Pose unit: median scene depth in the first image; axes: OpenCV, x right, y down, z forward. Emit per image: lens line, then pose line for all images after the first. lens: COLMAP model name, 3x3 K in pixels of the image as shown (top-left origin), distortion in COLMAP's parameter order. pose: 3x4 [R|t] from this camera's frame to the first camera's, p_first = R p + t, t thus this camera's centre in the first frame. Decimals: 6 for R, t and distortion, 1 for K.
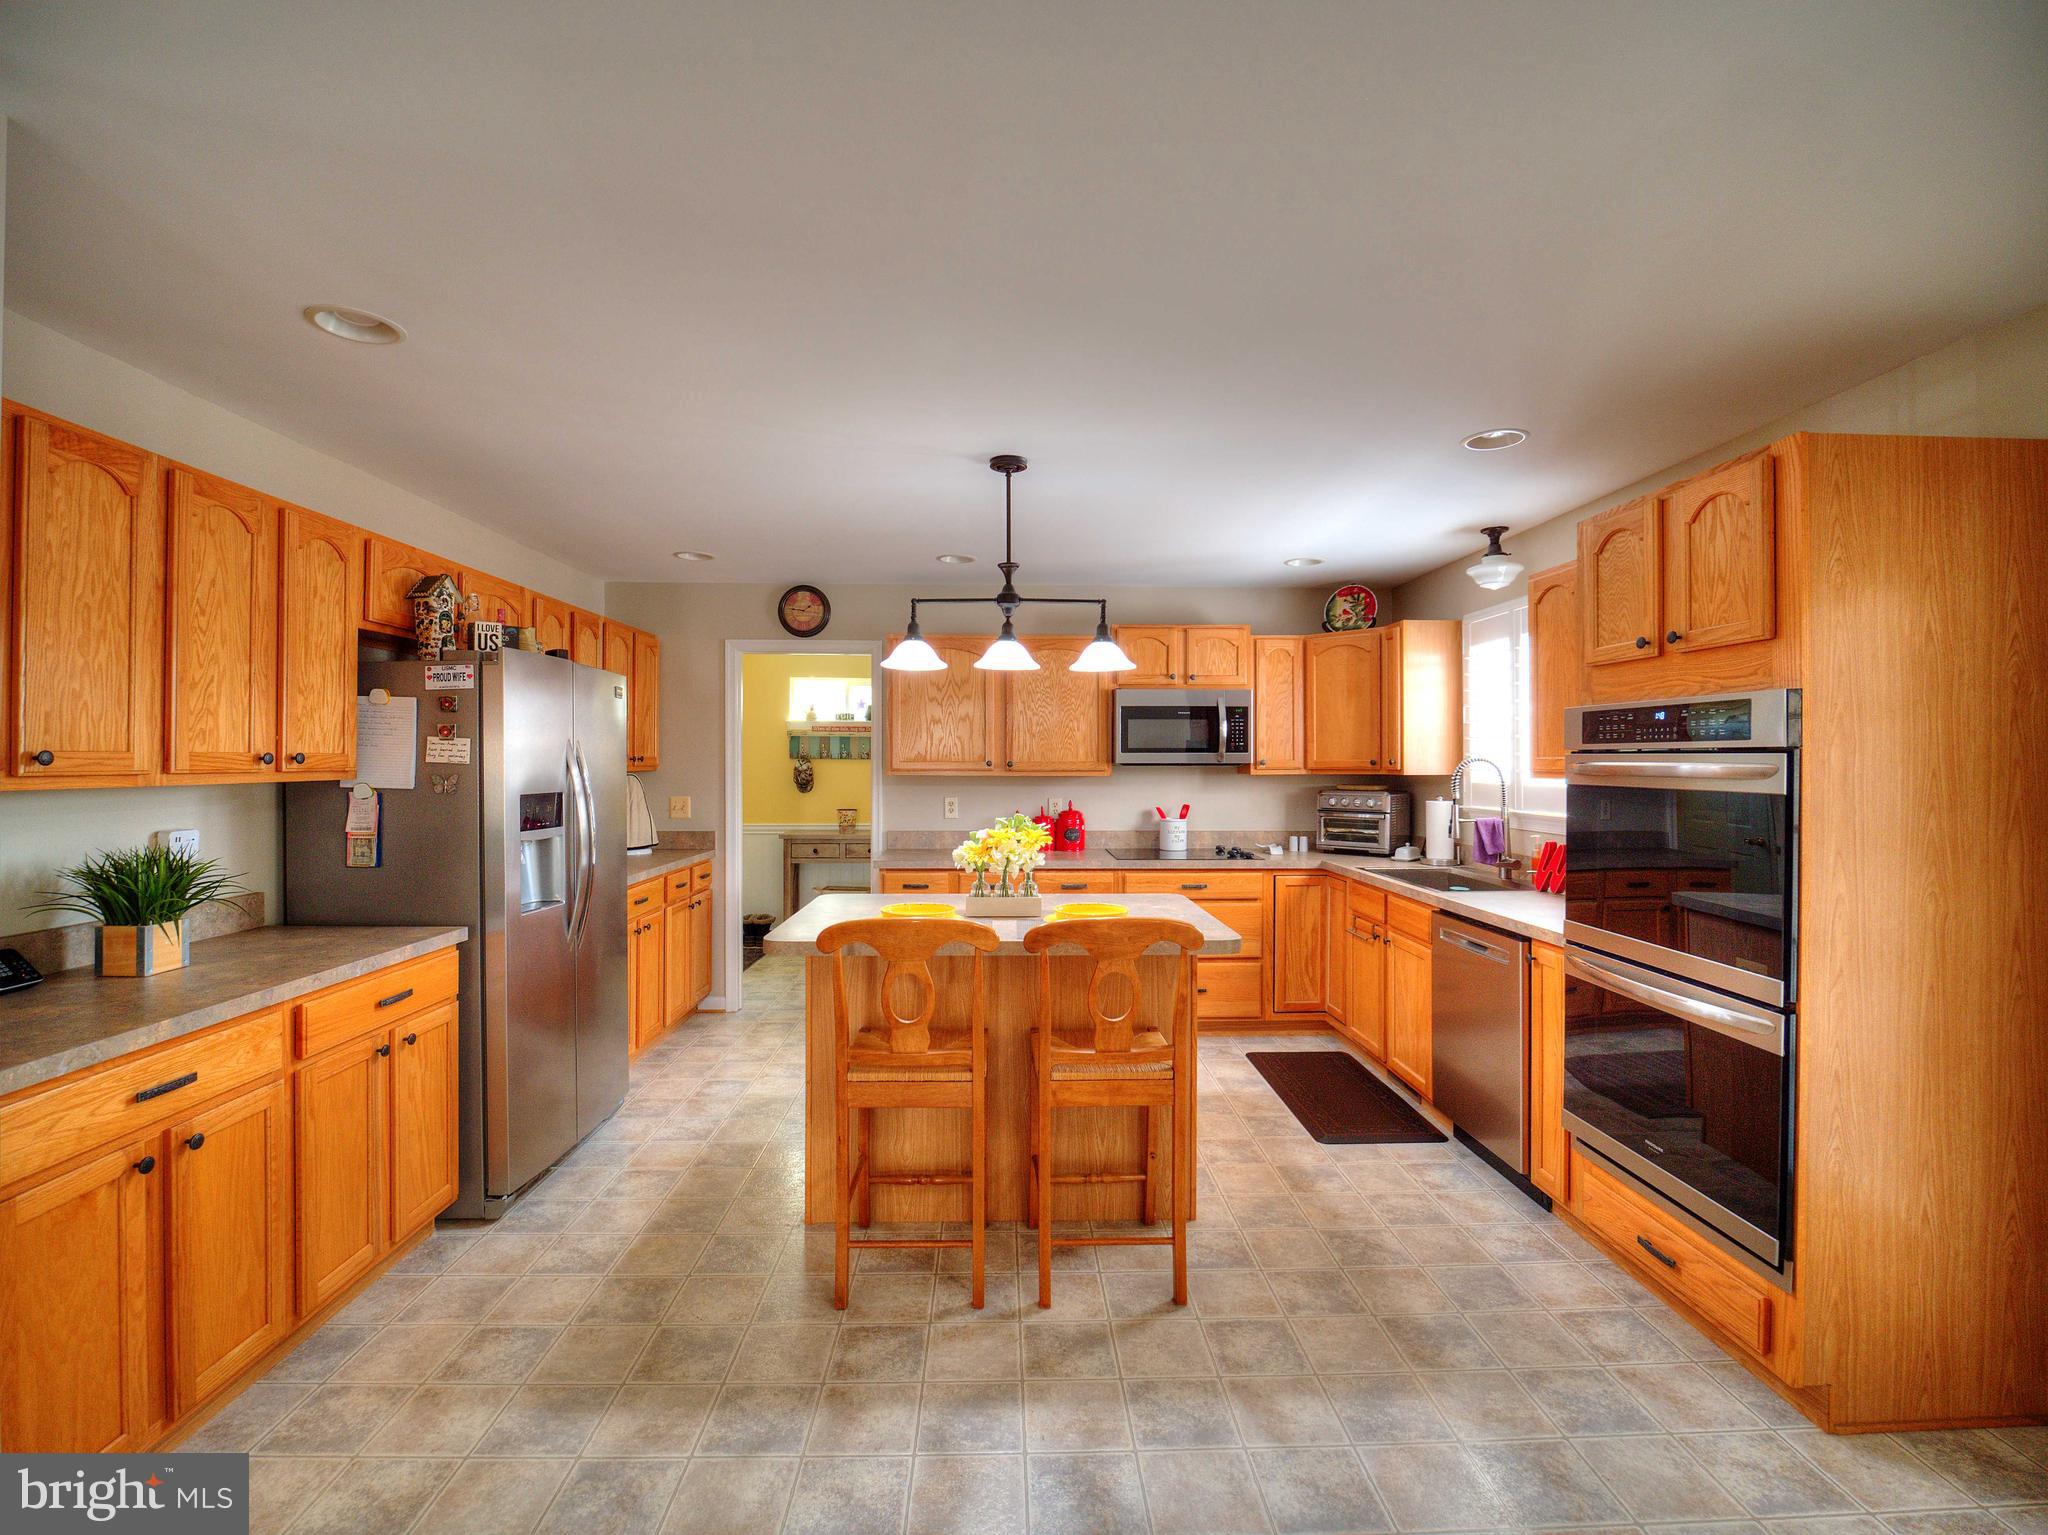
lens RADIAL K [[930.7, 0, 1026.6], [0, 930.7, 761.4], [0, 0, 1]] dist [-0.002067, -0.005673]
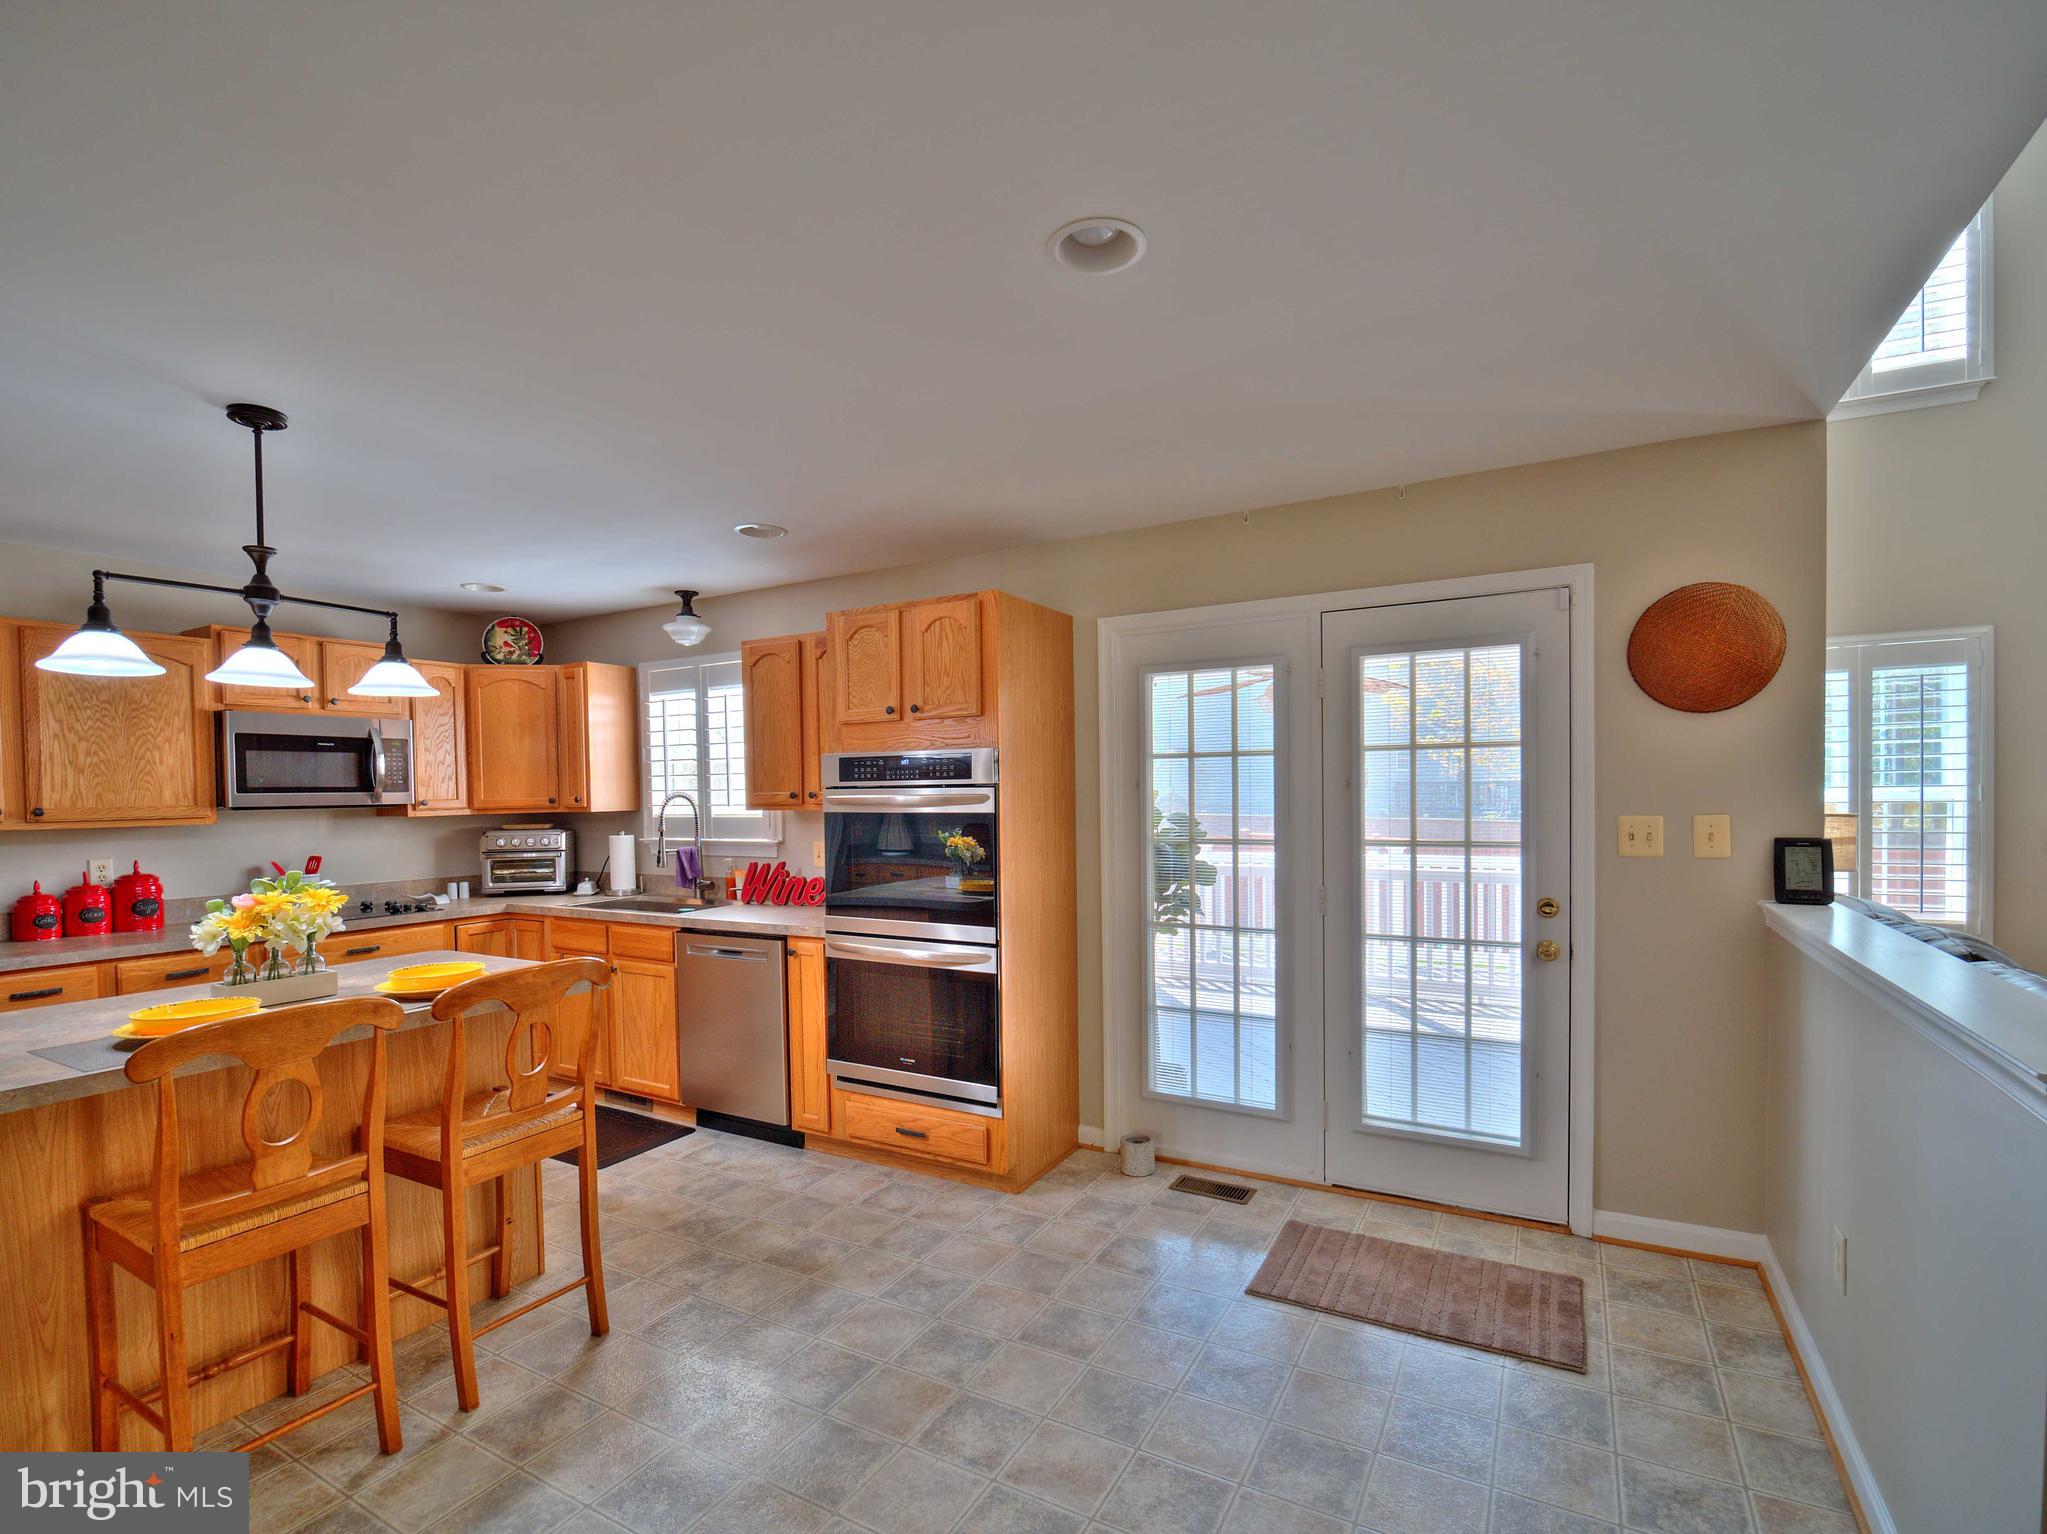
lens RADIAL K [[958.4, 0, 1026.8], [0, 958.4, 814.1], [0, 0, 1]] dist [-0.015997, -0.001261]
pose [[0.517309, -0.028349, 0.855329, -0.325443], [0.015514, 0.999598, 0.023748, -0.000874], [-0.855658, 0.000985, 0.517541, 0.046661]]
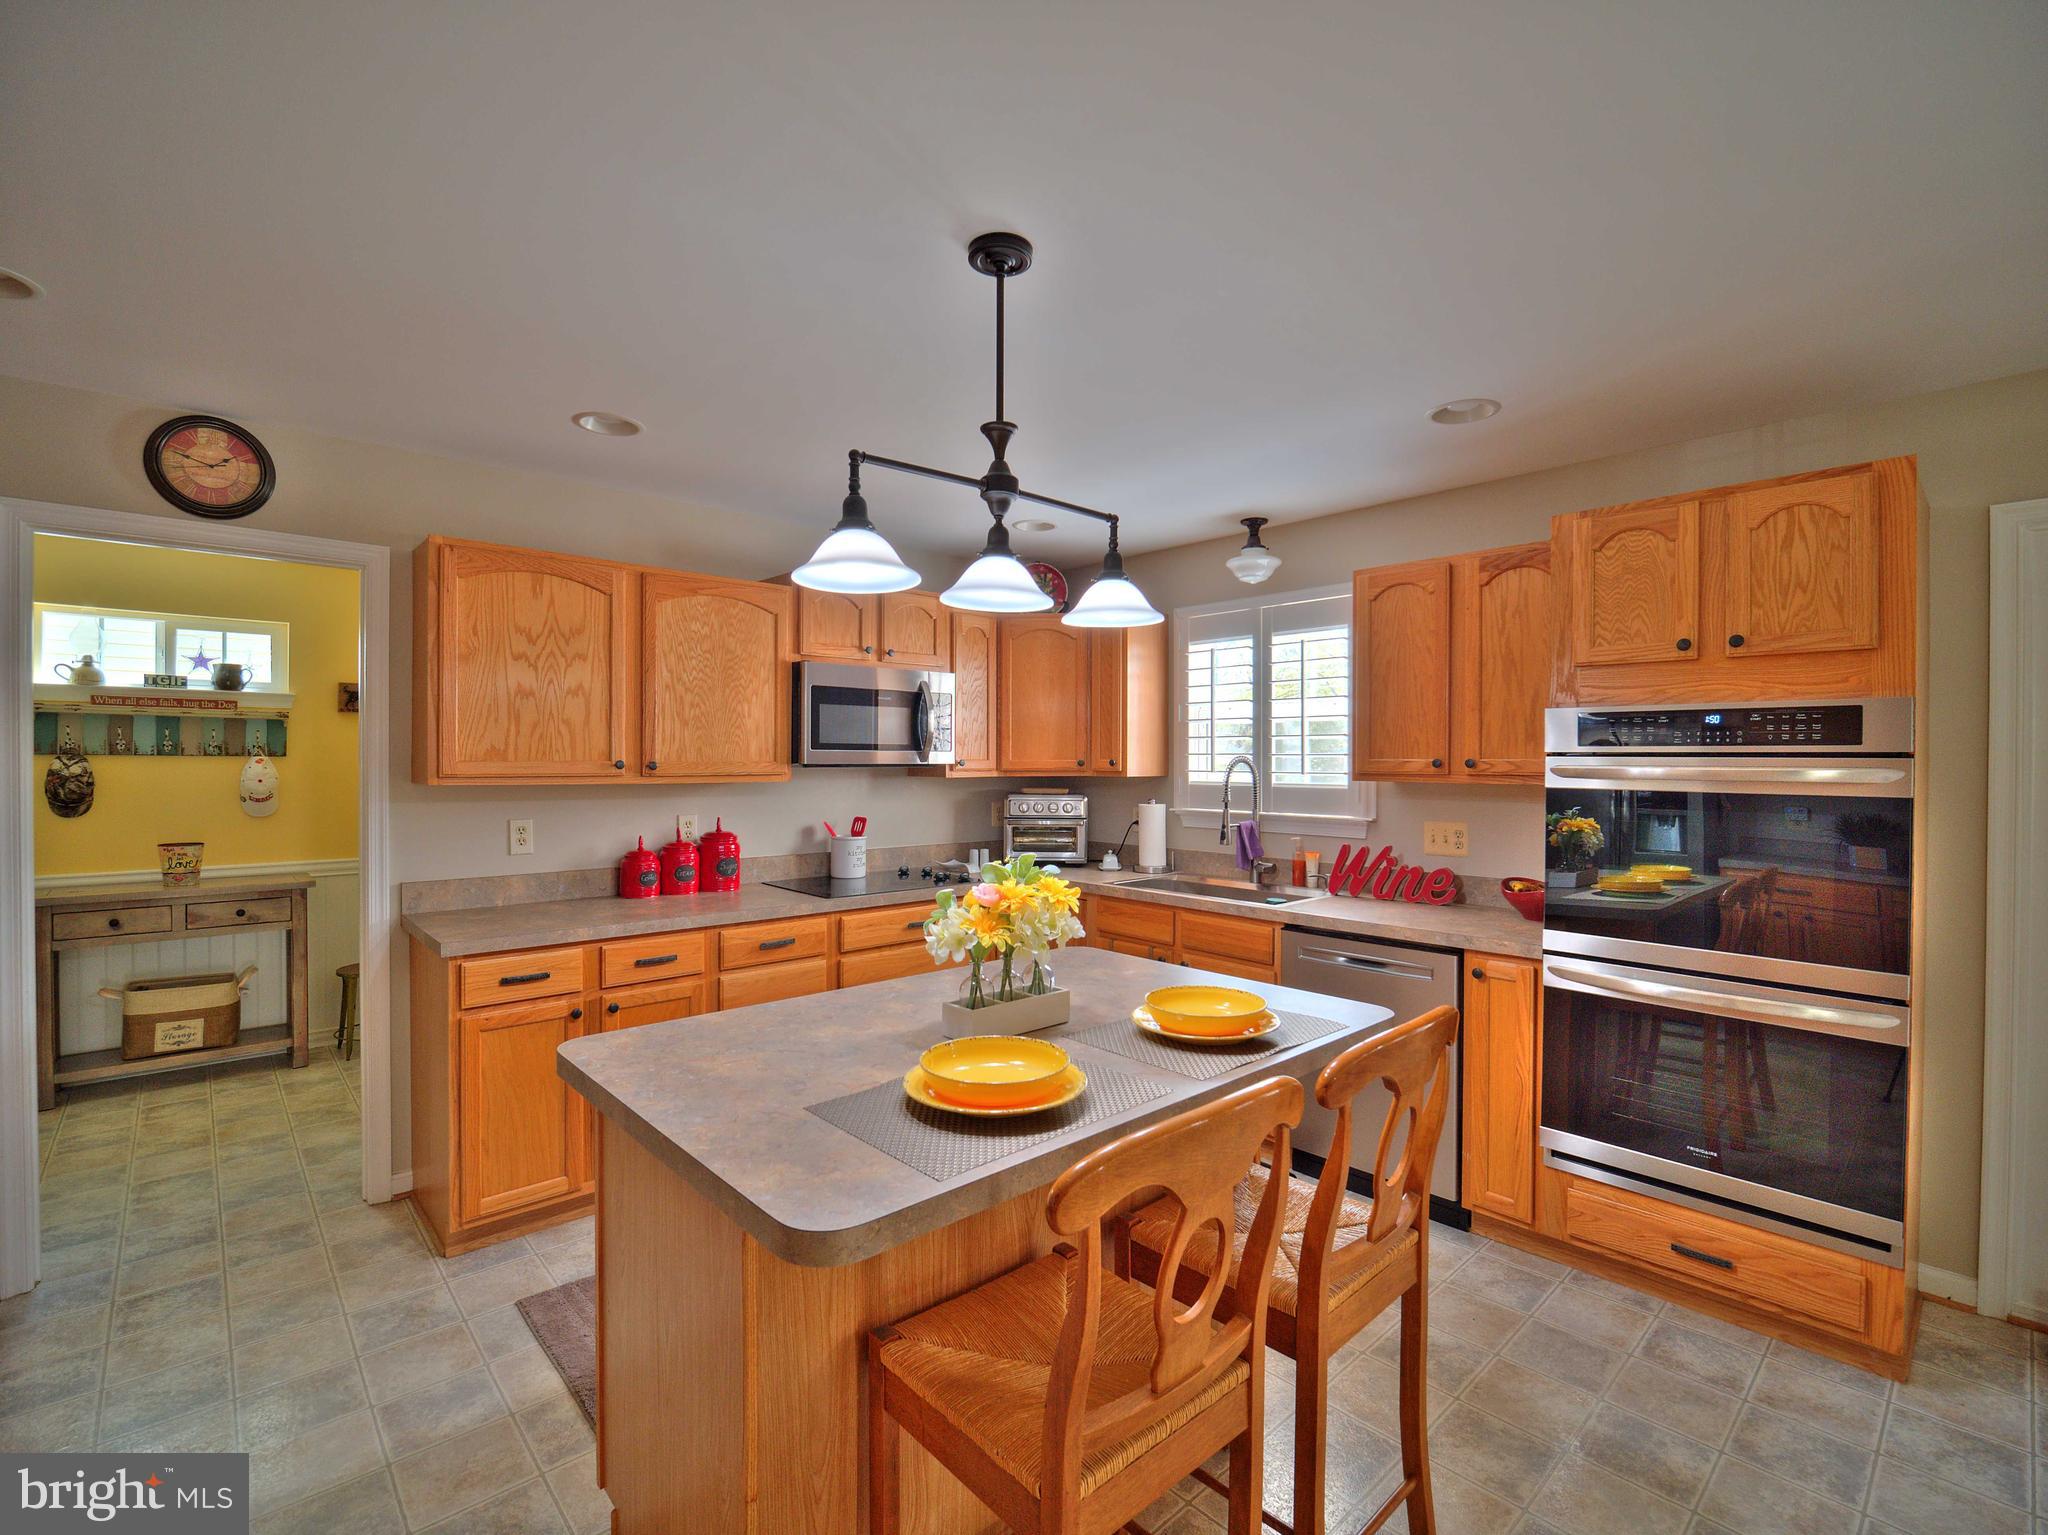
lens RADIAL K [[931.7, 0, 1024.0], [0, 931.7, 767.5], [0, 0, 1]] dist [-0.012694, -0.000937]
pose [[0.757570, -0.004090, 0.652741, -0.344919], [-0.002515, 0.999955, 0.009184, -0.003337], [-0.652749, -0.008599, 0.757526, 0.483288]]
